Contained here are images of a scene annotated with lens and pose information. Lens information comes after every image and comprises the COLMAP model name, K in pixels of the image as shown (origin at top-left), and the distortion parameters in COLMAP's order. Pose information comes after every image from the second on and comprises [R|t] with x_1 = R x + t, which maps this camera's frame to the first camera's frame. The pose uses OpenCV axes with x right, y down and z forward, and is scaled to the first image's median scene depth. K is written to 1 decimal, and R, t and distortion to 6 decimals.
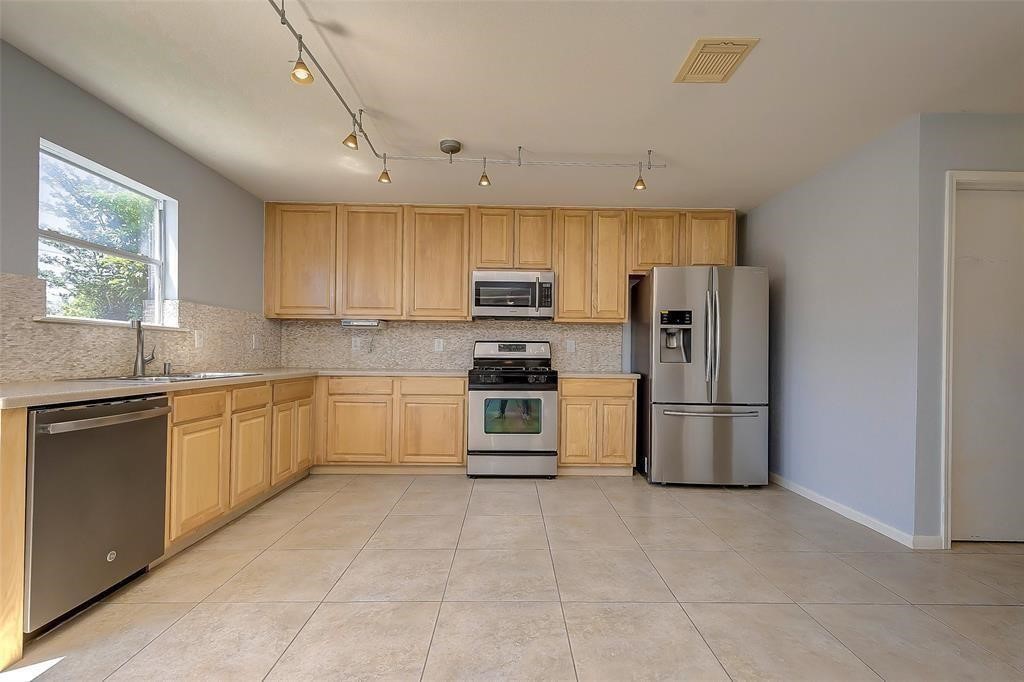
lens RADIAL K [[448.4, 0, 510.6], [0, 448.4, 351.9], [0, 0, 1]] dist [0.008512, -0.001070]
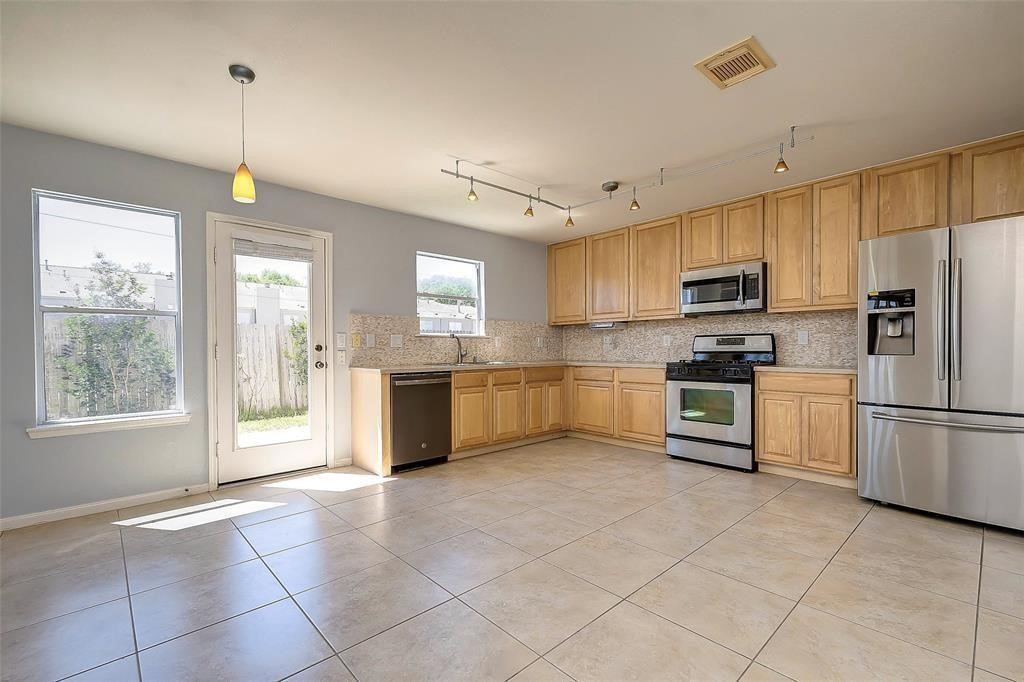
lens RADIAL K [[448.4, 0, 510.6], [0, 448.4, 351.9], [0, 0, 1]] dist [0.008512, -0.001070]
pose [[0.664375, -0.009609, -0.747337, 0.456791], [0.016507, 0.999862, 0.001819, 0.004855], [0.747217, -0.013545, 0.664442, -0.046313]]
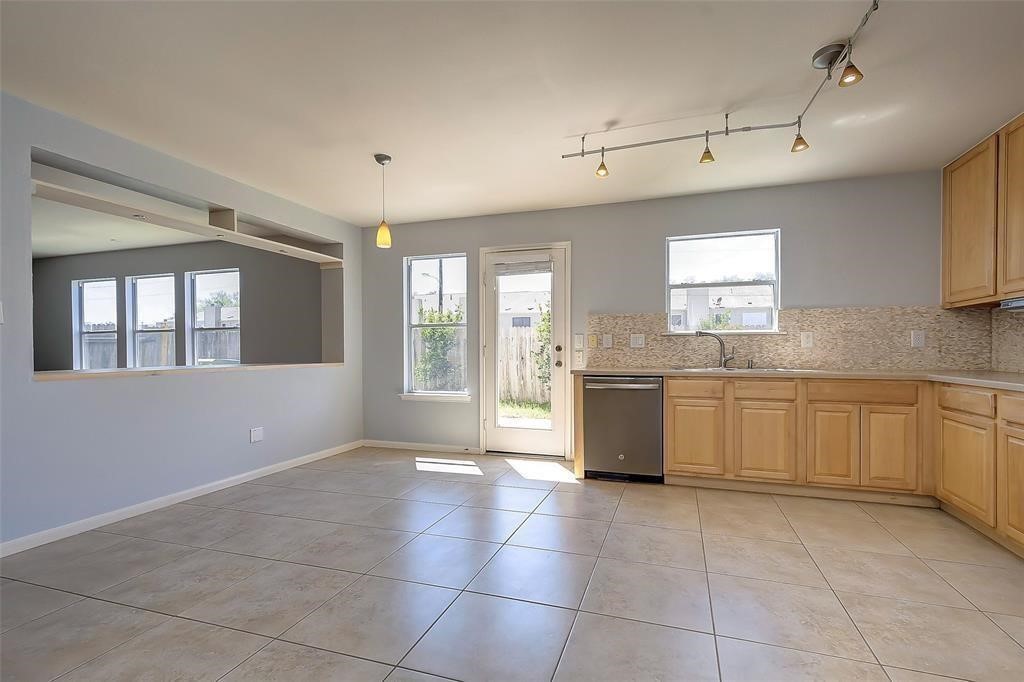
lens RADIAL K [[448.4, 0, 510.6], [0, 448.4, 351.9], [0, 0, 1]] dist [0.008512, -0.001070]
pose [[-0.326173, -0.007328, -0.945282, 0.503398], [0.001980, 0.999962, -0.008436, 0.008227], [0.945308, -0.004623, -0.326146, 0.543037]]
